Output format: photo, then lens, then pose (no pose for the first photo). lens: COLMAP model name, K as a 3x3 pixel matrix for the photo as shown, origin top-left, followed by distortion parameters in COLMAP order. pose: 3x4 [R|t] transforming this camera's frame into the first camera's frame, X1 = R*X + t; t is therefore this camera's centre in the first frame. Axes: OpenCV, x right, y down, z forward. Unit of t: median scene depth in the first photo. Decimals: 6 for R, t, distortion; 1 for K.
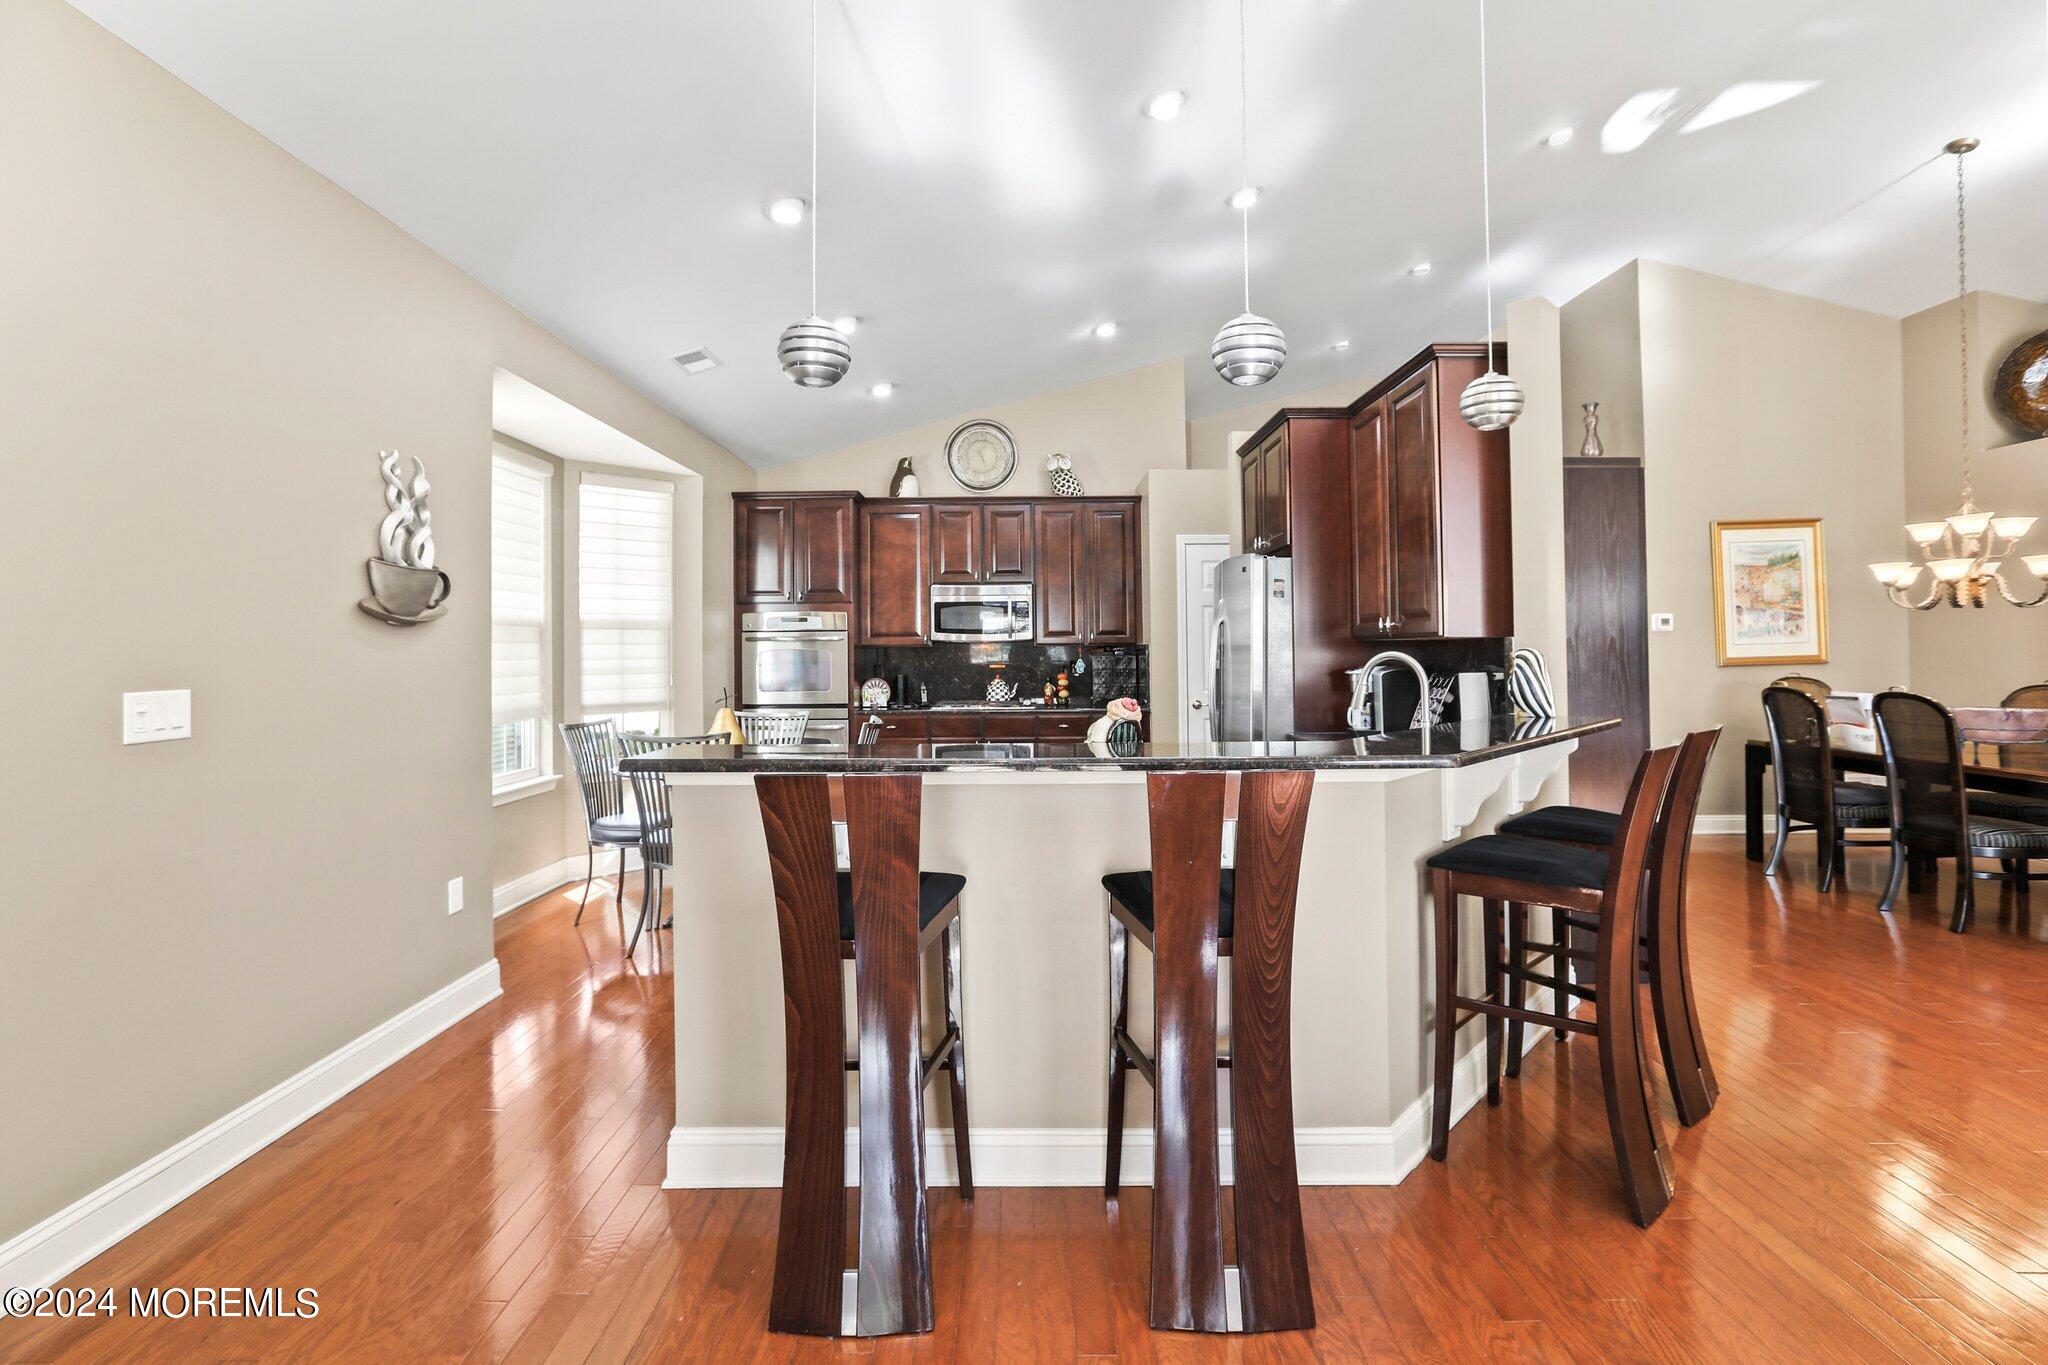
lens RADIAL K [[928.4, 0, 1010.6], [0, 928.4, 630.4], [0, 0, 1]] dist [-0.027716, 0.009702]
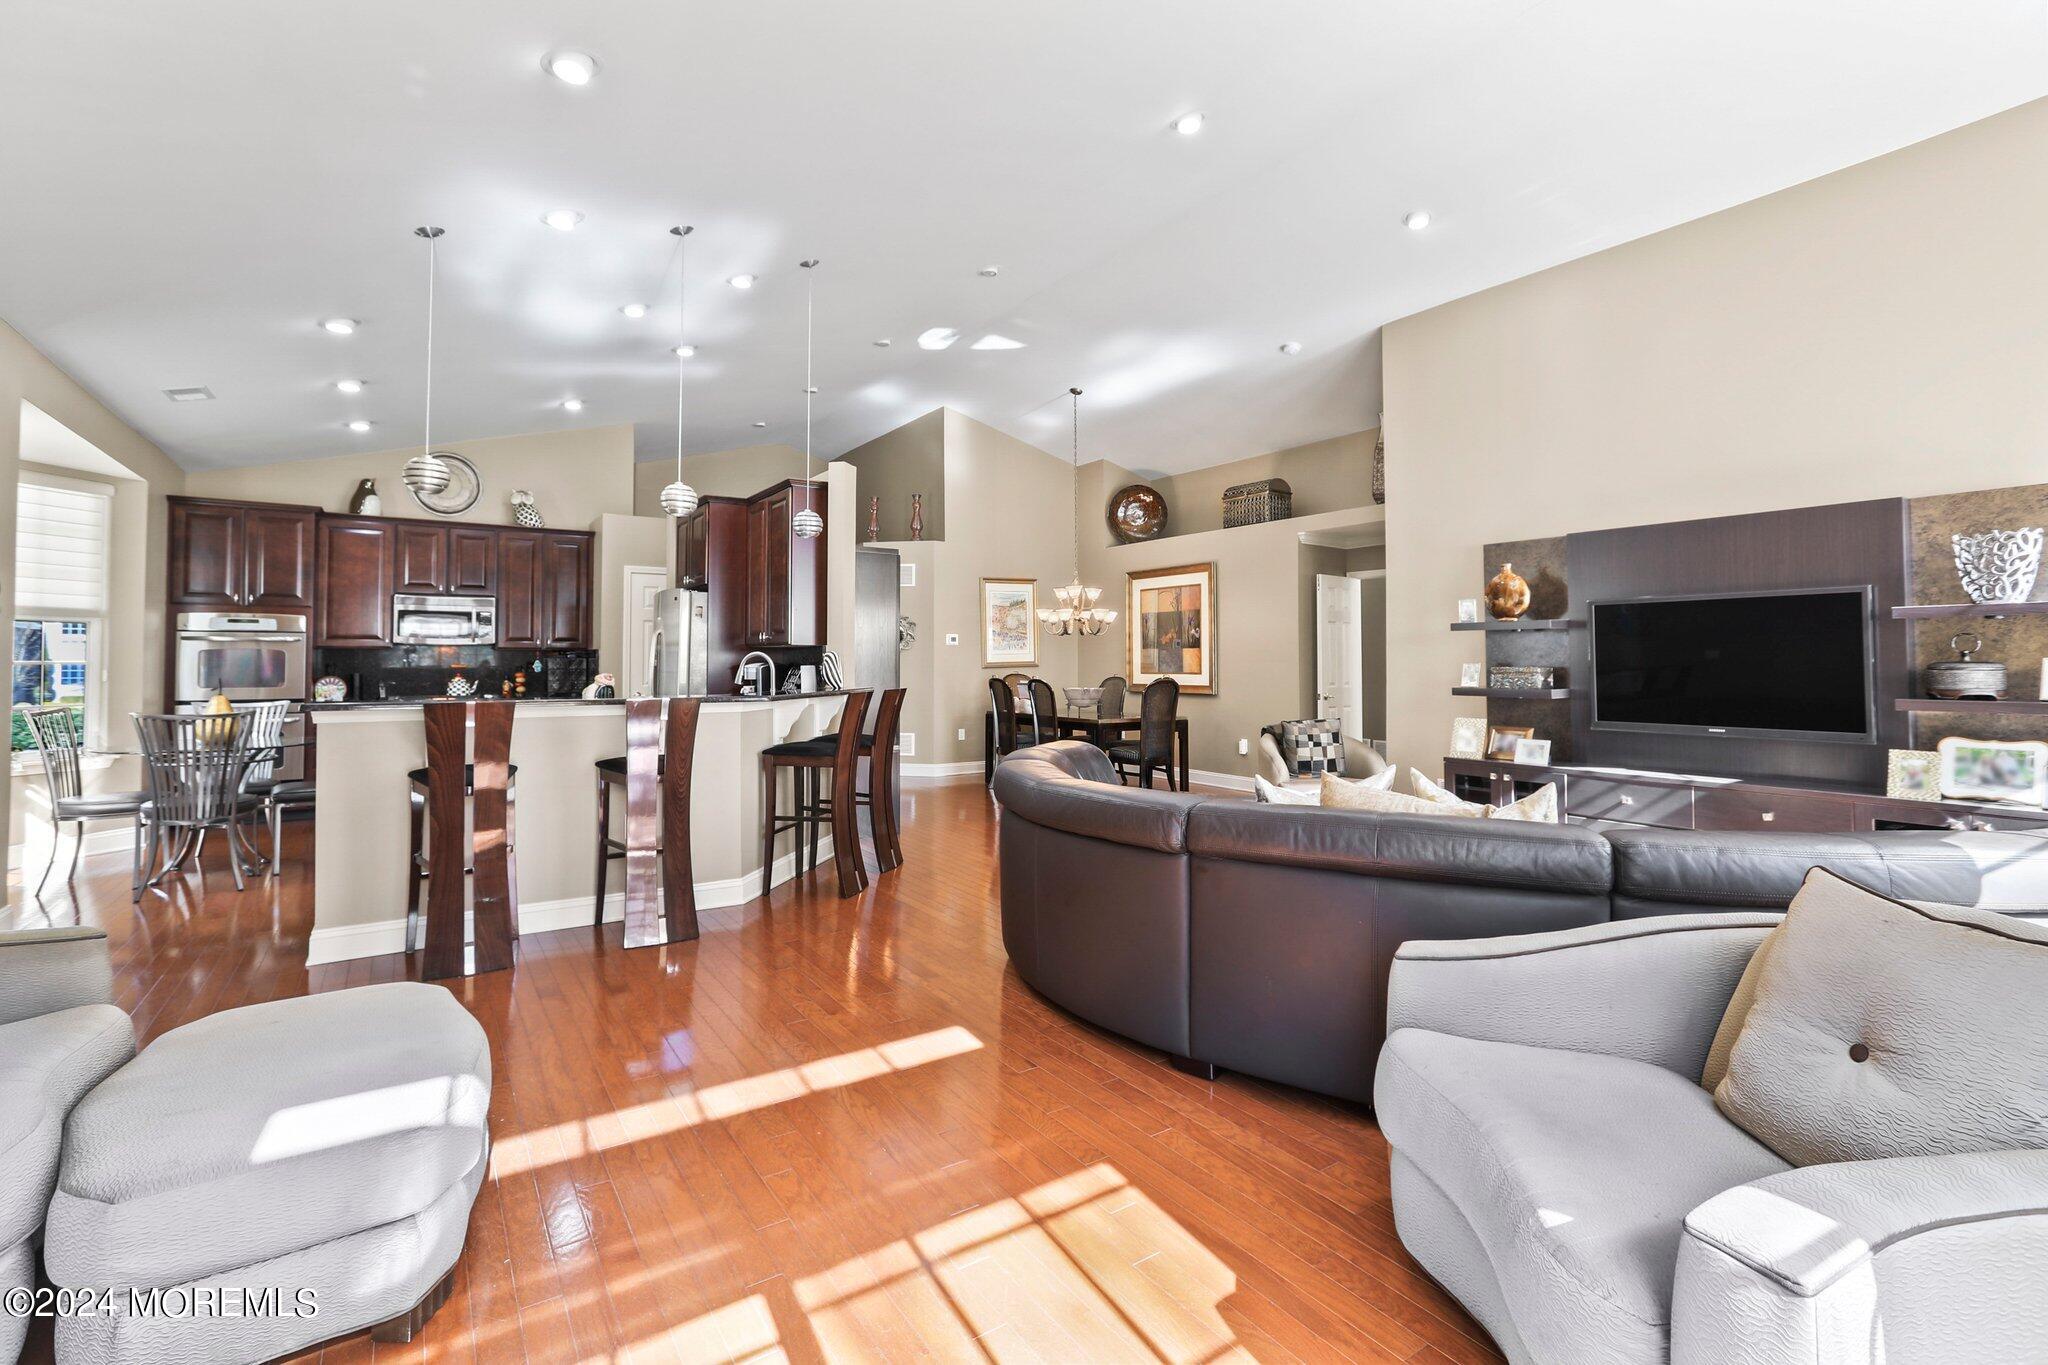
lens RADIAL K [[928.4, 0, 1030.5], [0, 928.4, 637.6], [0, 0, 1]] dist [-0.027716, 0.009702]
pose [[0.819915, 0.021283, 0.572090, -0.092041], [-0.018420, 0.999772, -0.010794, 0.002201], [-0.572189, -0.001688, 0.820120, -0.386002]]
